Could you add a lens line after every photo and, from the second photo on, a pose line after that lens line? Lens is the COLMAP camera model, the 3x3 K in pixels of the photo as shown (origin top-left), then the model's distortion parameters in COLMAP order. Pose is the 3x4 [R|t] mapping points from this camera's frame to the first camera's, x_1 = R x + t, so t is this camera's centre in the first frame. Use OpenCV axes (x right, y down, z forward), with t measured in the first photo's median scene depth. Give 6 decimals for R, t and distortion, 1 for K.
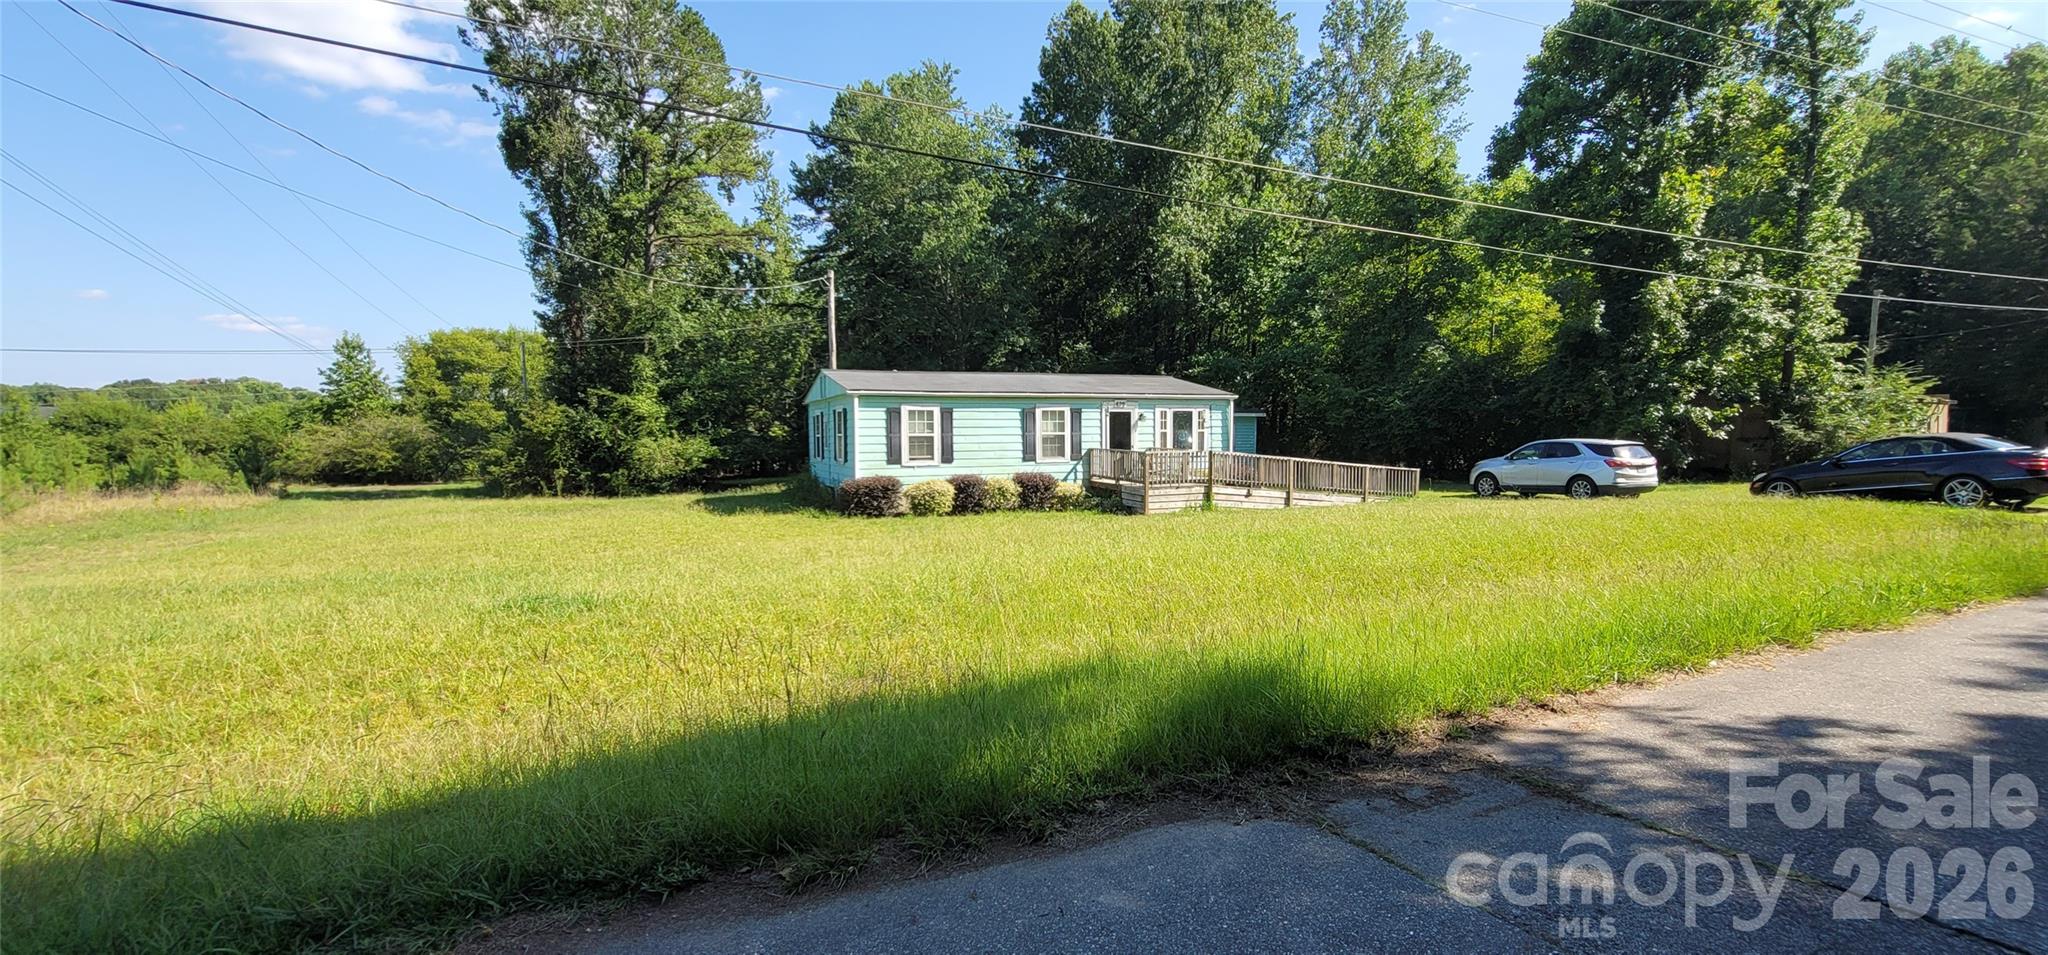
lens RADIAL K [[830.4, 0, 1017.0], [0, 830.4, 486.5], [0, 0, 1]] dist [-0.007027, -0.000047]
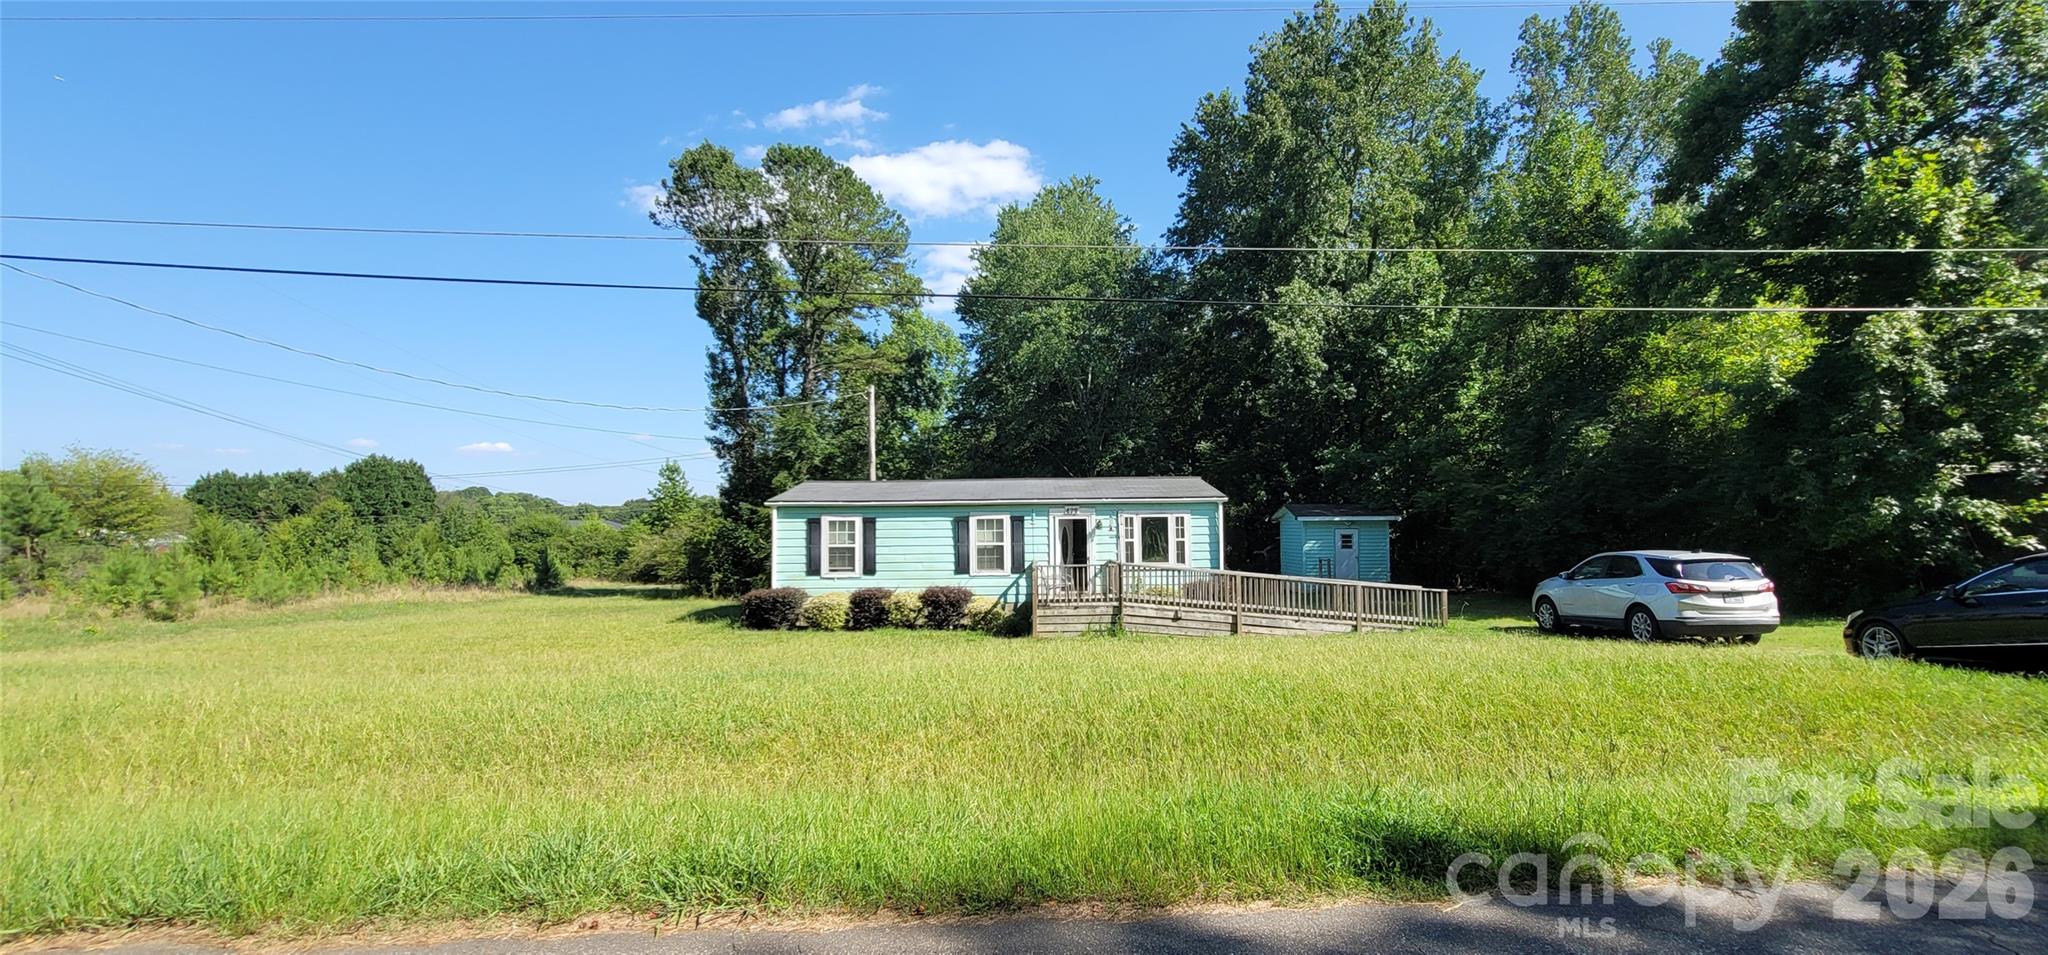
lens RADIAL K [[836.5, 0, 1030.8], [0, 836.5, 491.6], [0, 0, 1]] dist [-0.007206, 0.000522]
pose [[0.929097, -0.023943, -0.369060, 0.423052], [-0.020394, 0.993067, -0.115766, -0.014771], [0.369273, 0.115084, 0.922168, 0.155100]]
